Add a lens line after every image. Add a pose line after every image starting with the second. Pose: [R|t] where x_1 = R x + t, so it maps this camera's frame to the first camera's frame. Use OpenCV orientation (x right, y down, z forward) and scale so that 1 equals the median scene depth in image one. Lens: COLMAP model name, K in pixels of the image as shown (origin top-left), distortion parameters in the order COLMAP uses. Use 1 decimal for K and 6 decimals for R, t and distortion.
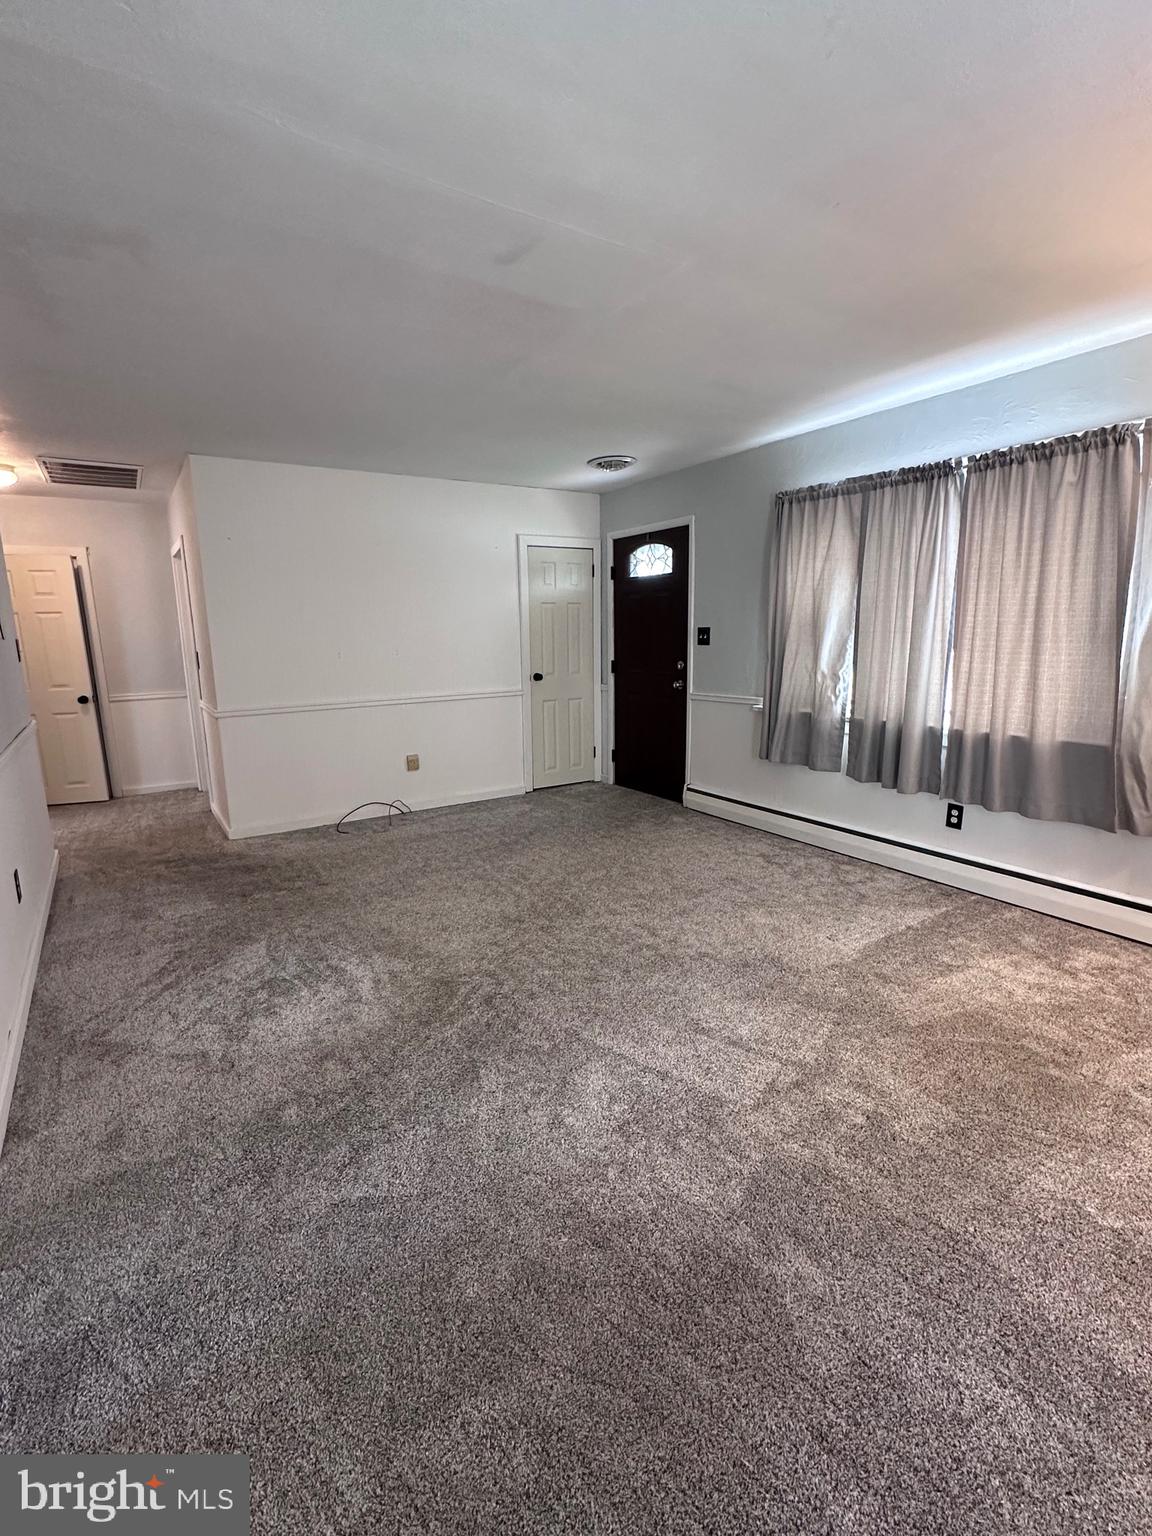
lens RADIAL K [[715.4, 0, 575.2], [0, 715.4, 774.3], [0, 0, 1]] dist [0.000978, 0.000179]
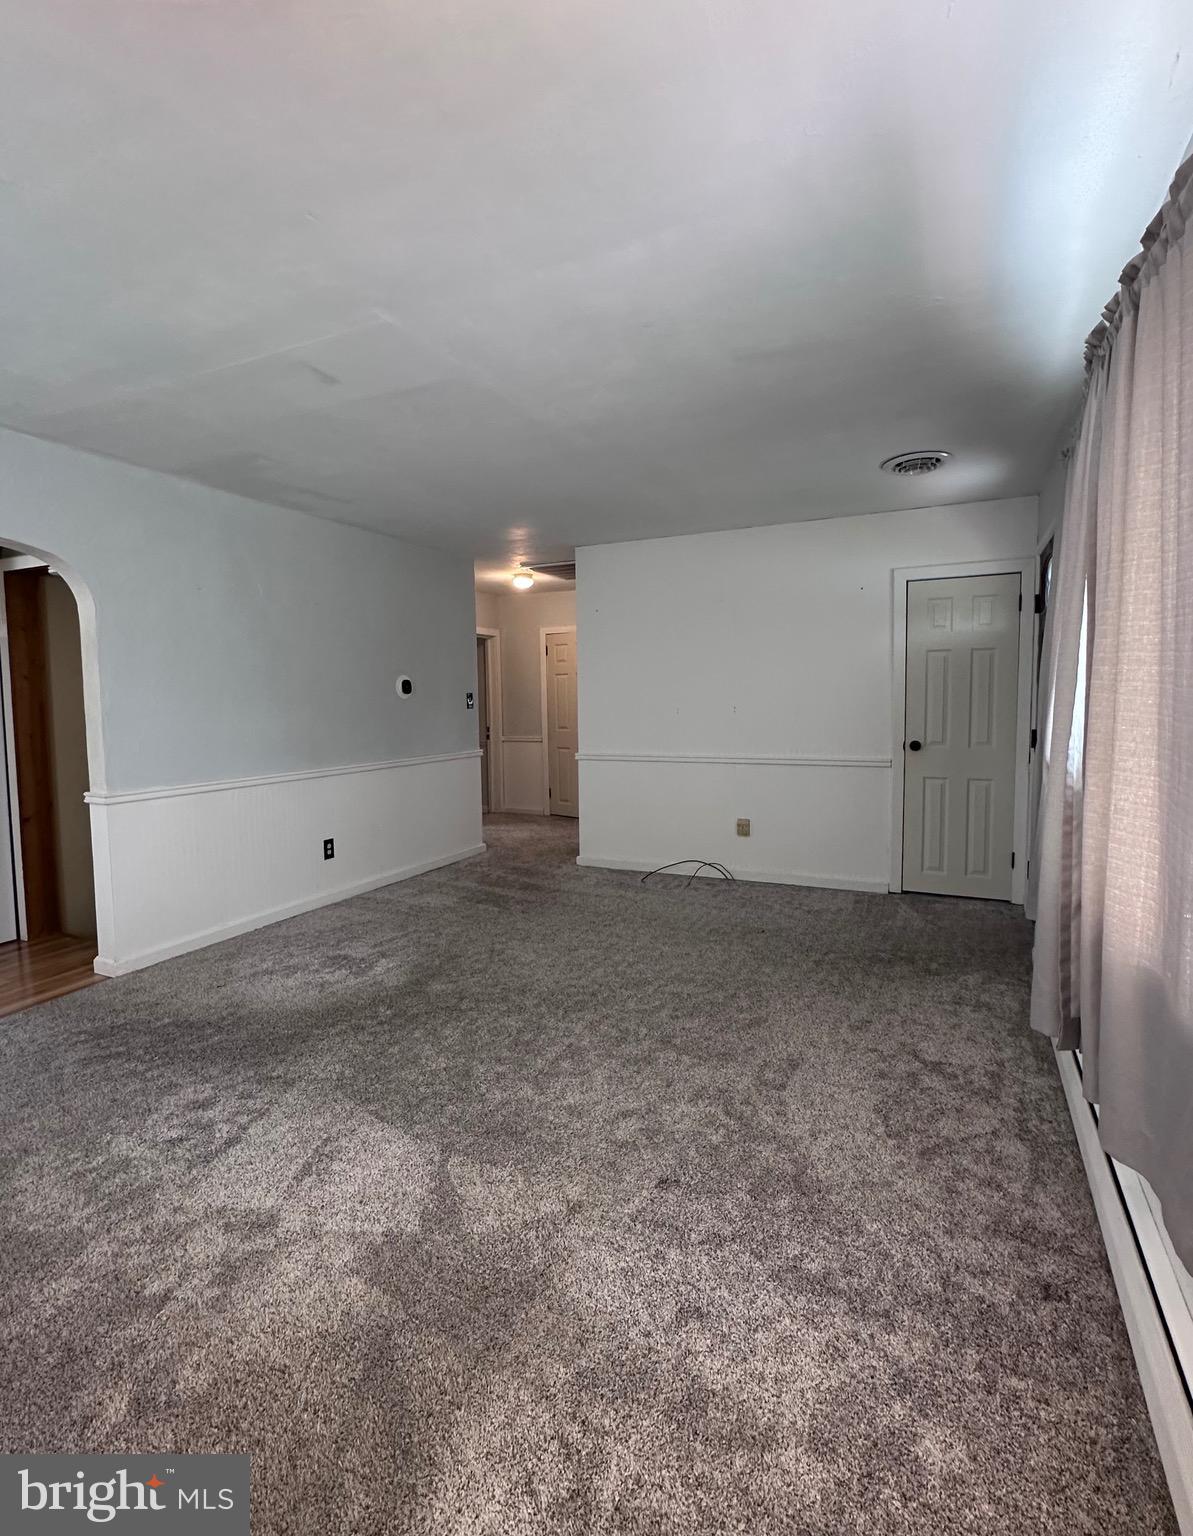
lens RADIAL K [[739.3, 0, 599.9], [0, 739.3, 758.3], [0, 0, 1]] dist [-0.003971, -0.000278]
pose [[0.528305, 0.081140, -0.845169, 0.524448], [-0.162408, 0.986700, -0.006792, -0.074642], [0.833377, 0.140850, 0.534457, 0.352667]]
